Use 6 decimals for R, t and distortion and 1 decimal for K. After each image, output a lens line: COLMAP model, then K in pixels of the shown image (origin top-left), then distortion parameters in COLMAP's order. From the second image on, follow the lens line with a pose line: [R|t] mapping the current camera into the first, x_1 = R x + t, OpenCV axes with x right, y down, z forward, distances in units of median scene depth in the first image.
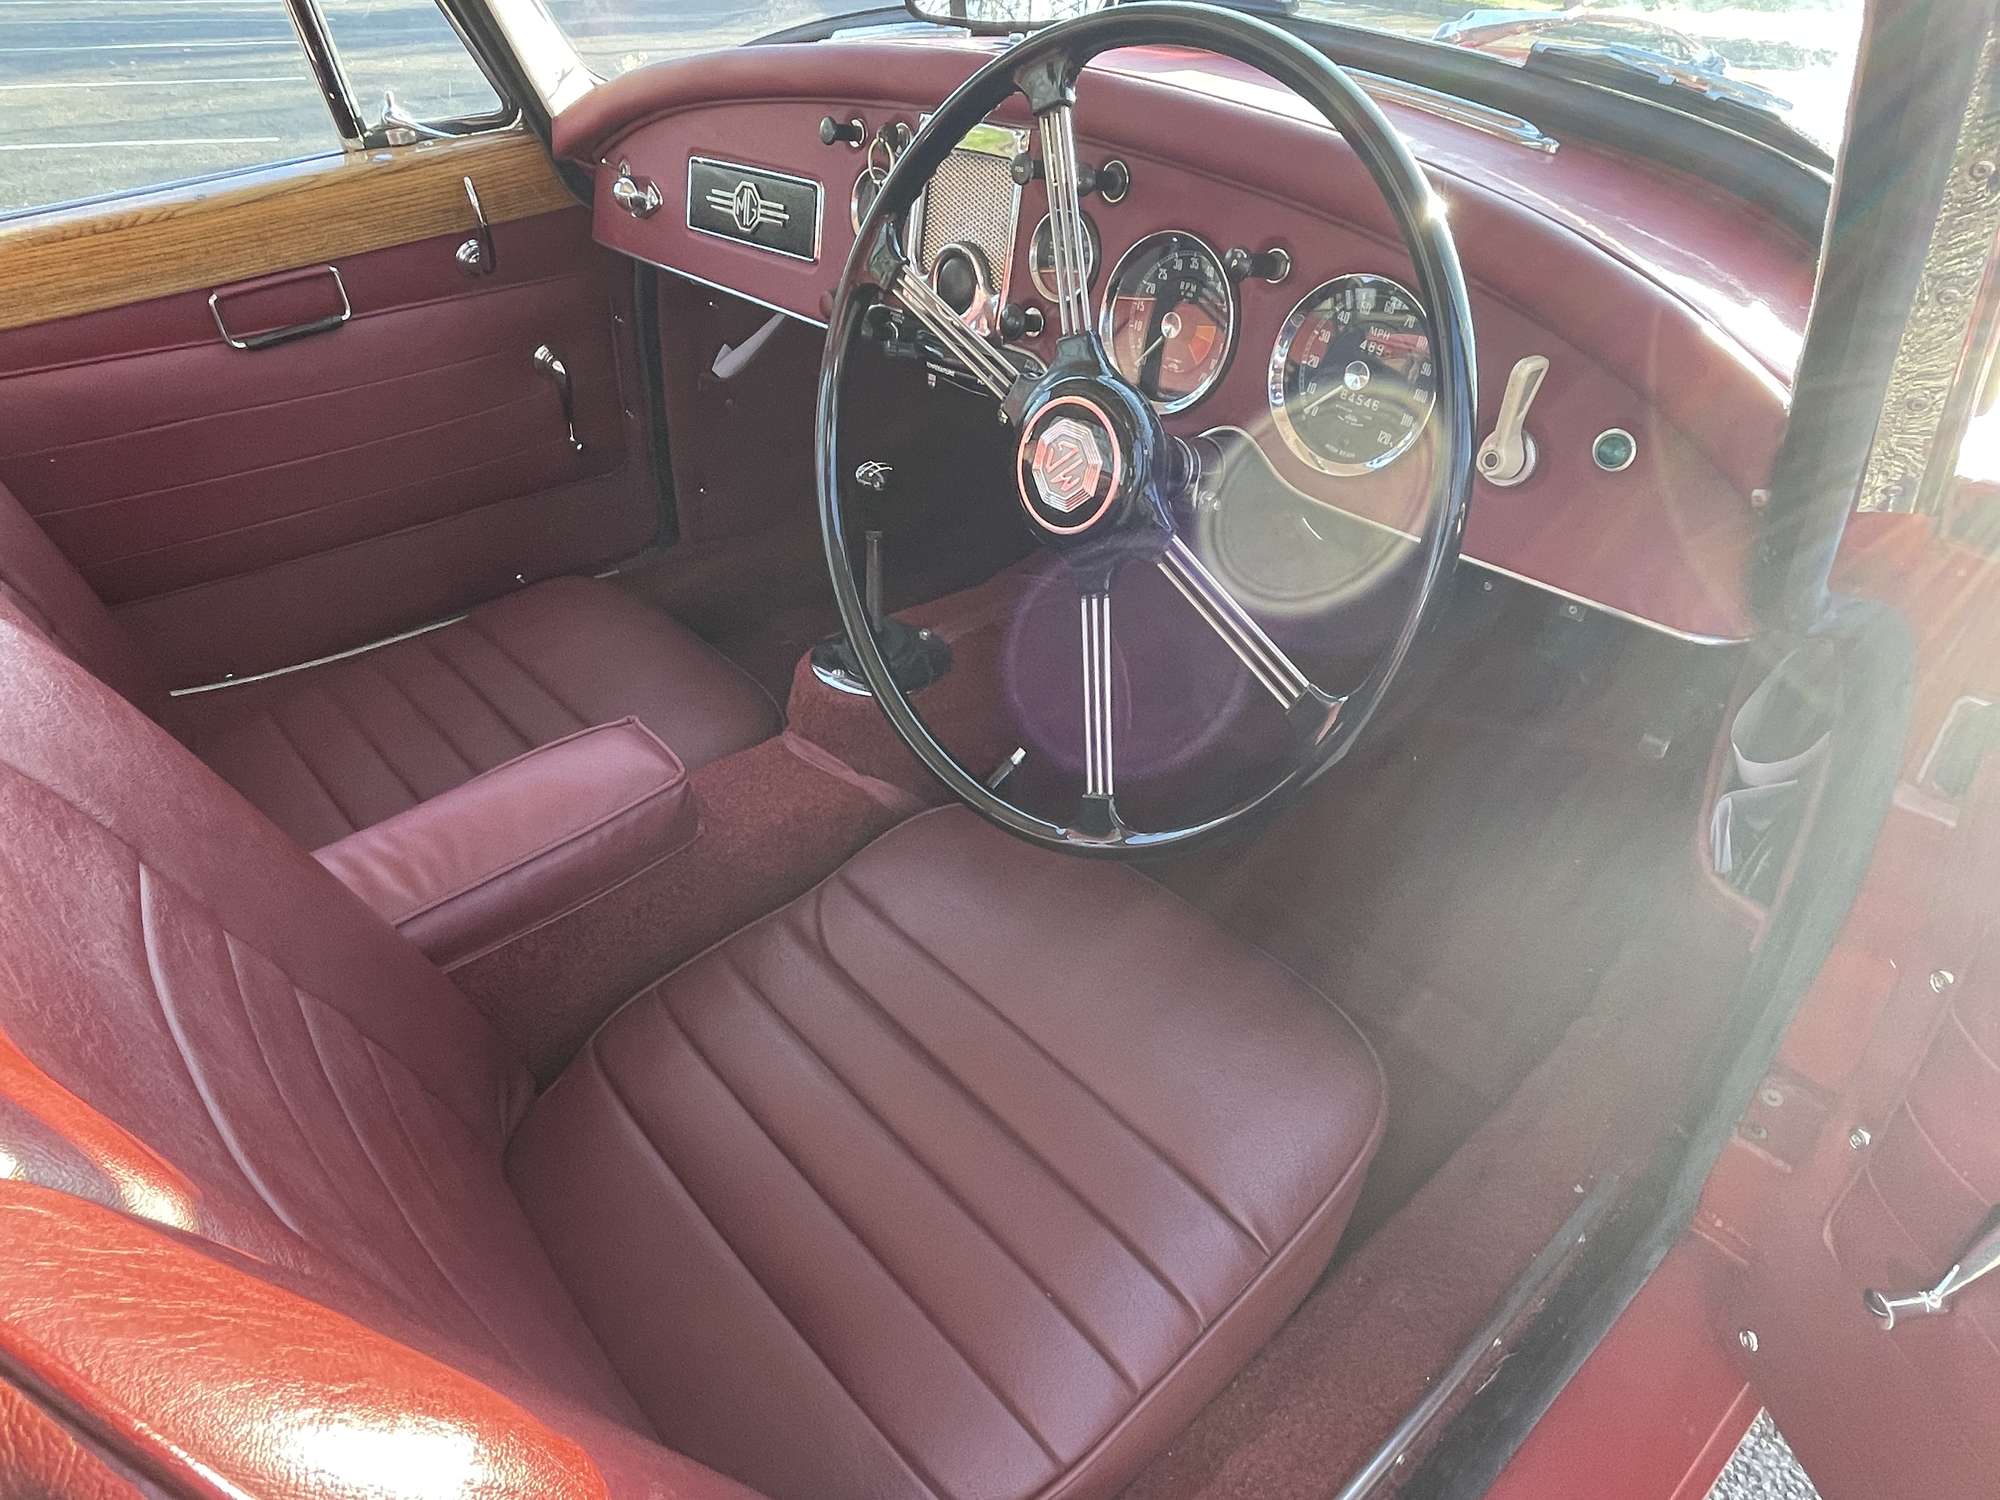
lens RADIAL K [[1231.2, 0, 990.3], [0, 1231.2, 749.2], [0, 0, 1]] dist [-0.009796, 0.003535]
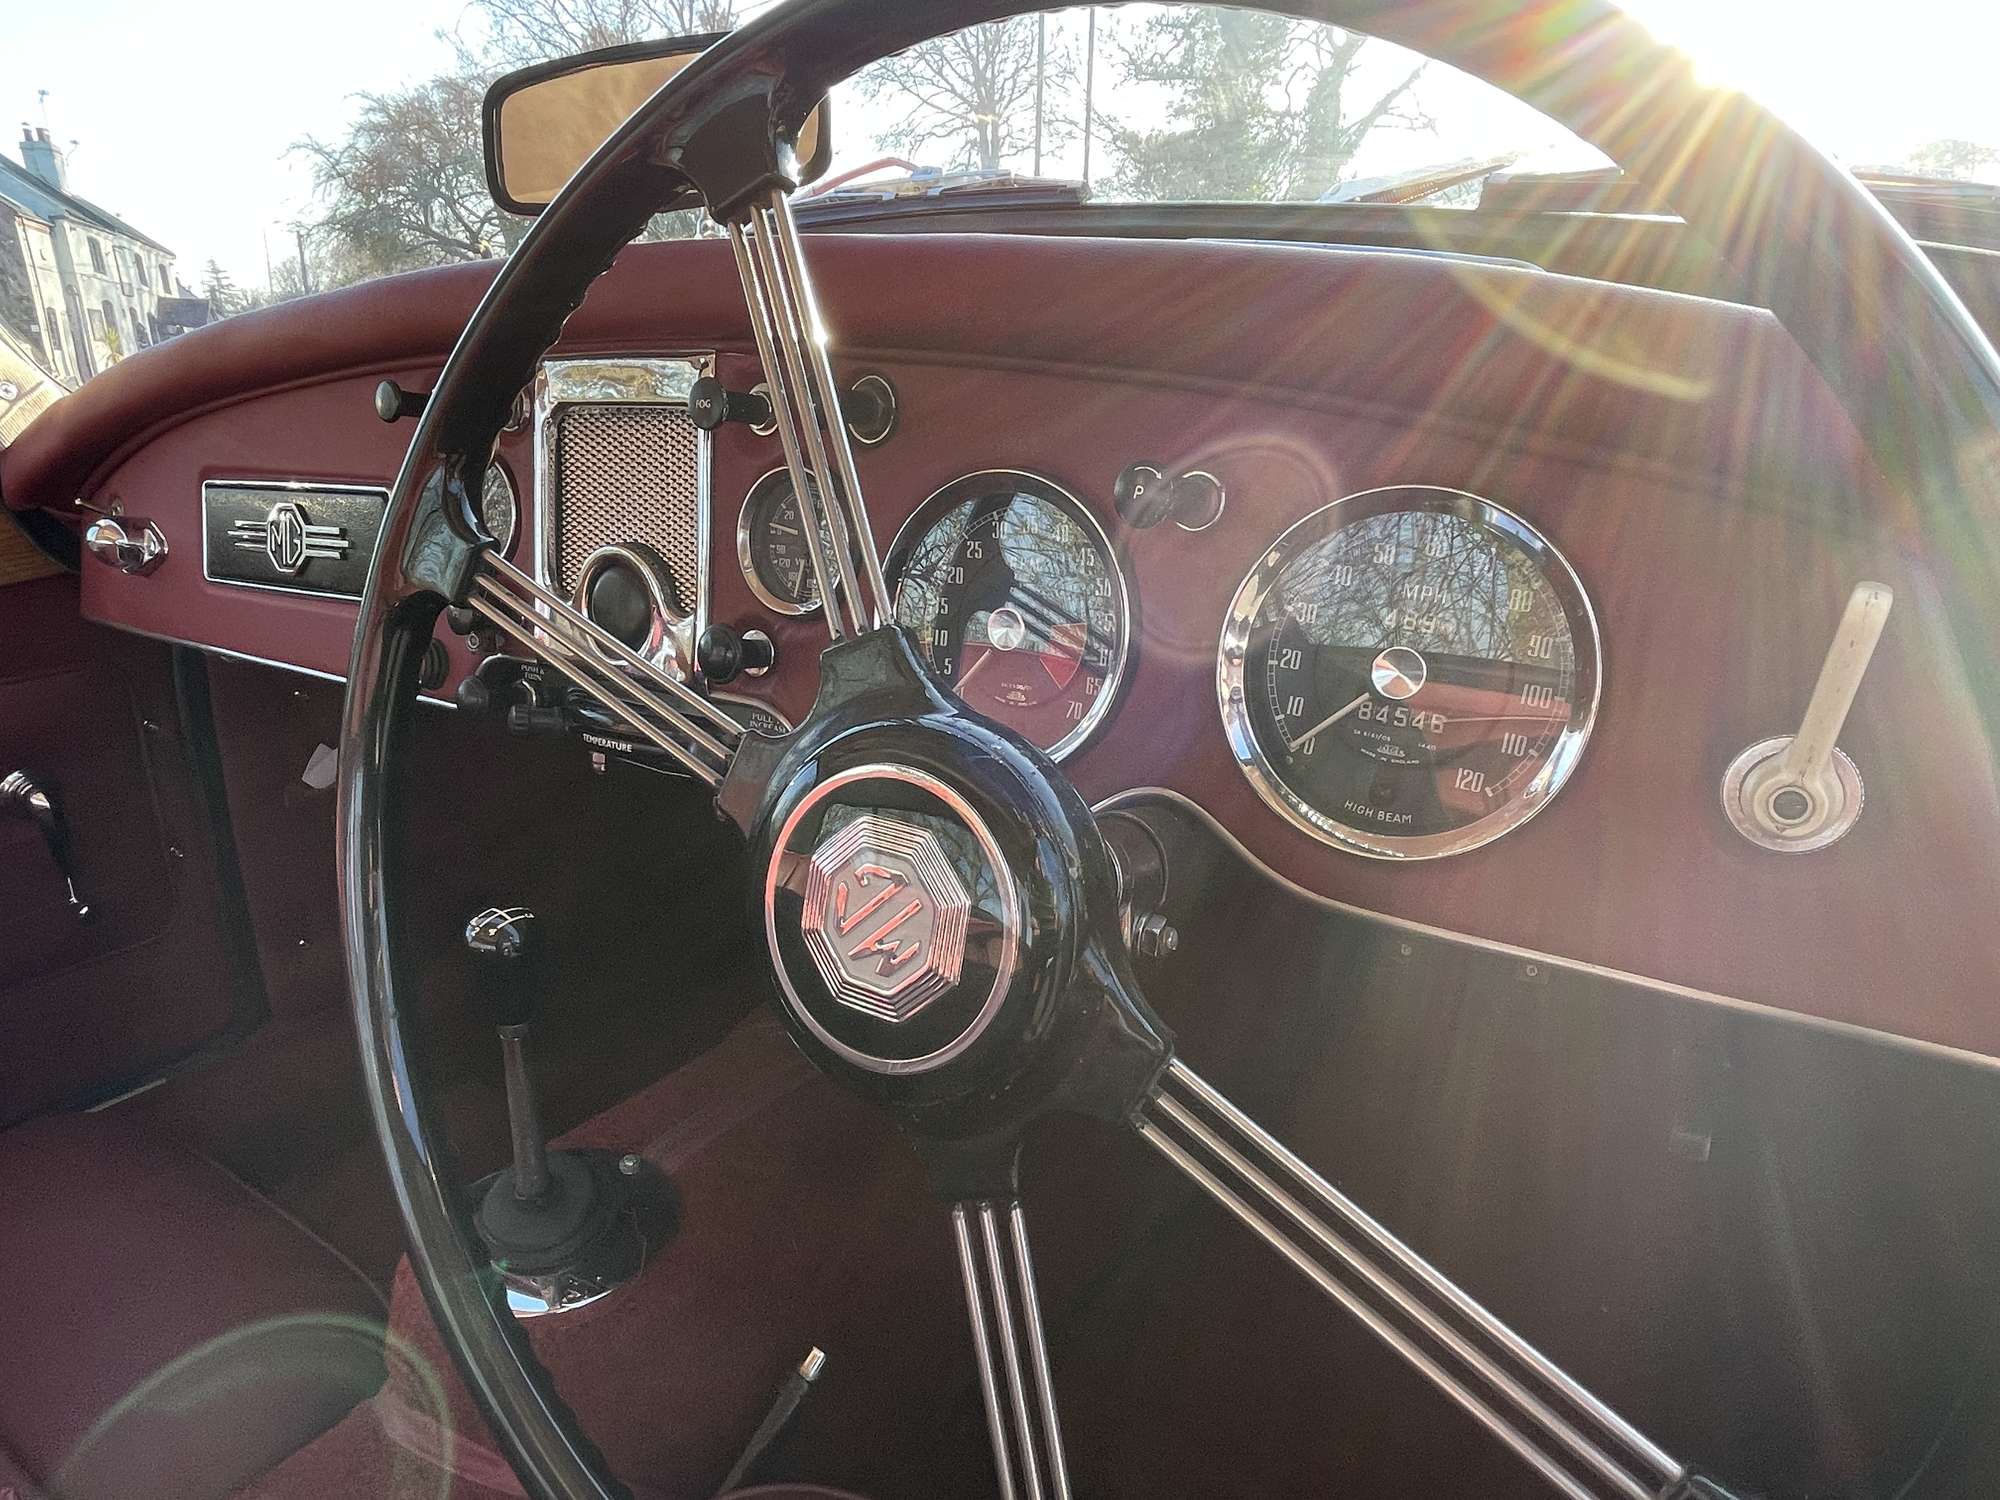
lens RADIAL K [[1222.1, 0, 1040.6], [0, 1222.1, 804.6], [0, 0, 1]] dist [0.005948, 0.000617]
pose [[0.960300, -0.107892, 0.257262, 0.006689], [0.166023, 0.962125, -0.216223, -0.125027], [-0.224189, 0.250350, 0.941841, 0.429177]]
